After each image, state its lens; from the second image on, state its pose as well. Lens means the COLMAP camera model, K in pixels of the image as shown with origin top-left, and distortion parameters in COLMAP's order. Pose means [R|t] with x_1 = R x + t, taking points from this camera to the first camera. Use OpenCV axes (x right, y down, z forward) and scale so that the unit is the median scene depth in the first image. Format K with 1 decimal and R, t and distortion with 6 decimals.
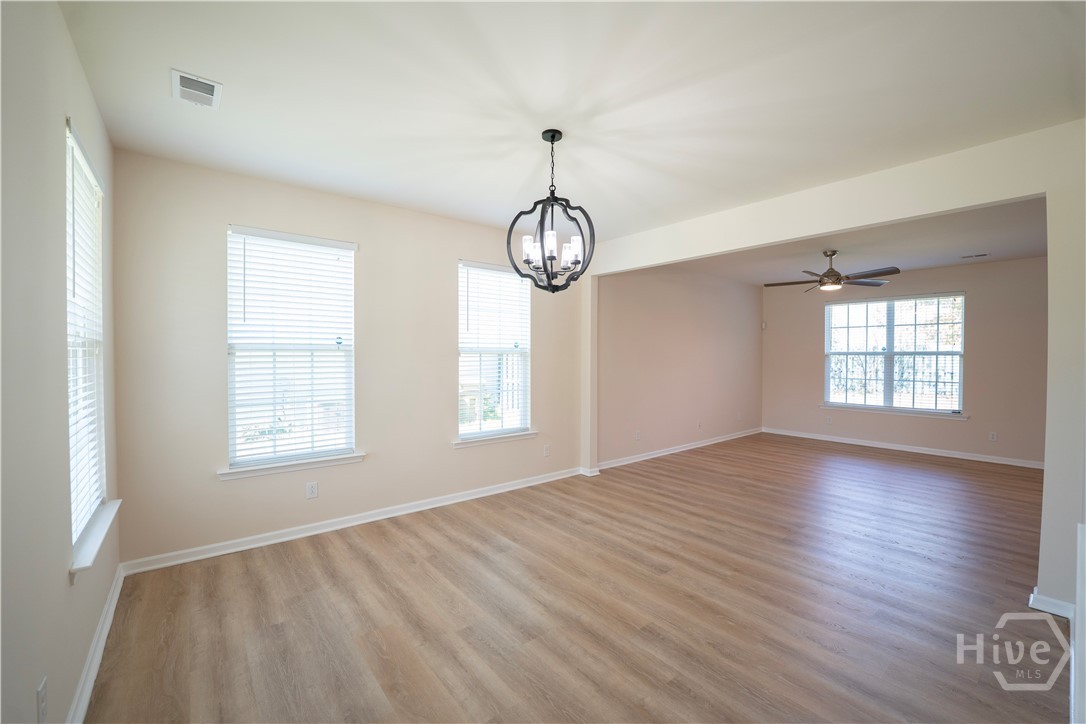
lens RADIAL K [[457.1, 0, 543.0], [0, 457.1, 362.0], [0, 0, 1]] dist [-0.024933, 0.000243]
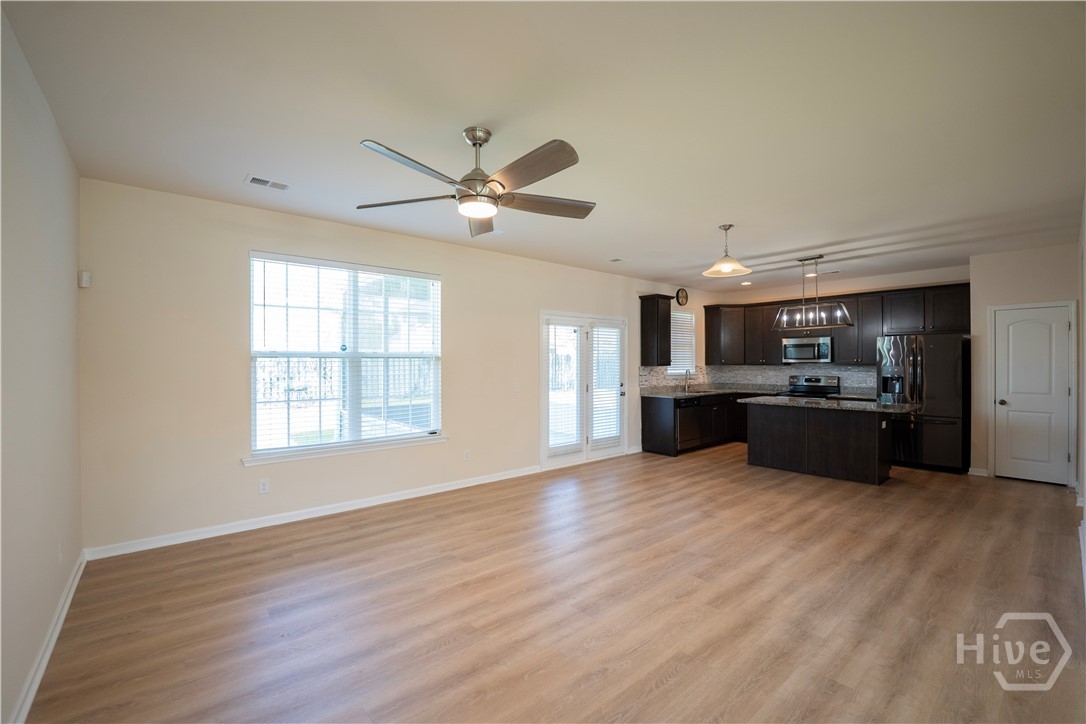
lens RADIAL K [[457.1, 0, 543.0], [0, 457.1, 362.0], [0, 0, 1]] dist [-0.024933, 0.000243]
pose [[-0.001901, -0.007471, 0.999970, 0.139319], [0.015136, 0.999857, 0.007499, -0.010090], [-0.999884, 0.015150, -0.001788, 0.746449]]
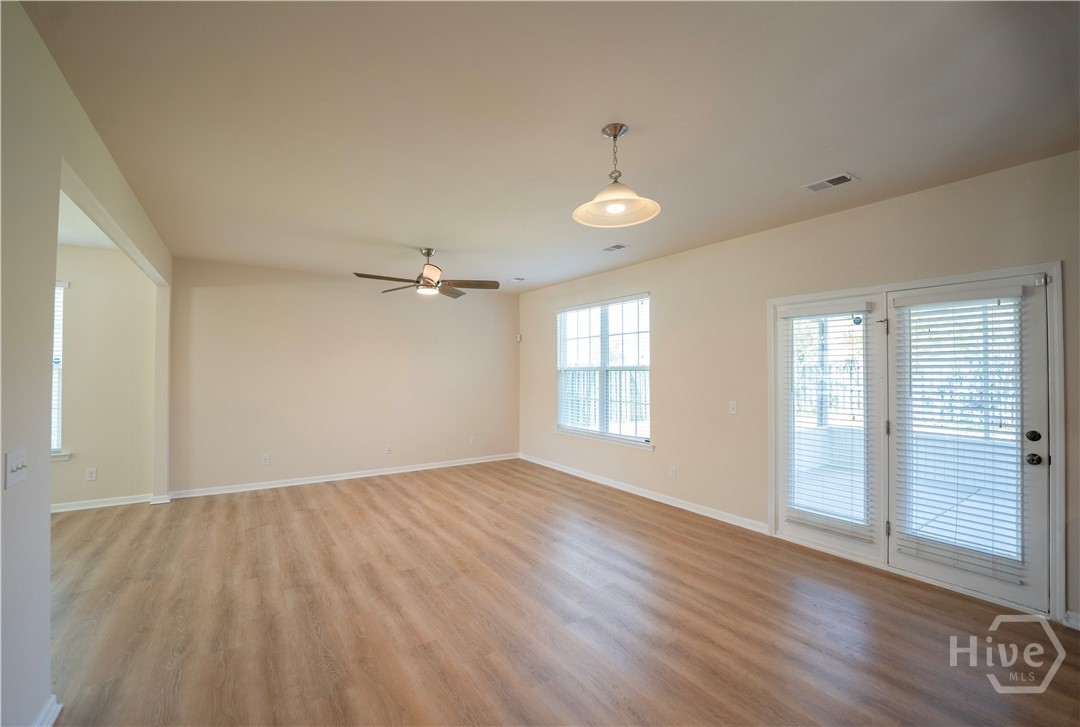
lens RADIAL K [[462.8, 0, 540.0], [0, 462.8, 363.5], [0, 0, 1]] dist [-0.015142, -0.000275]
pose [[0.992184, -0.009136, -0.124452, 0.768636], [0.005388, 0.999523, -0.030417, -0.002763], [0.124671, 0.029509, 0.991759, 0.129196]]
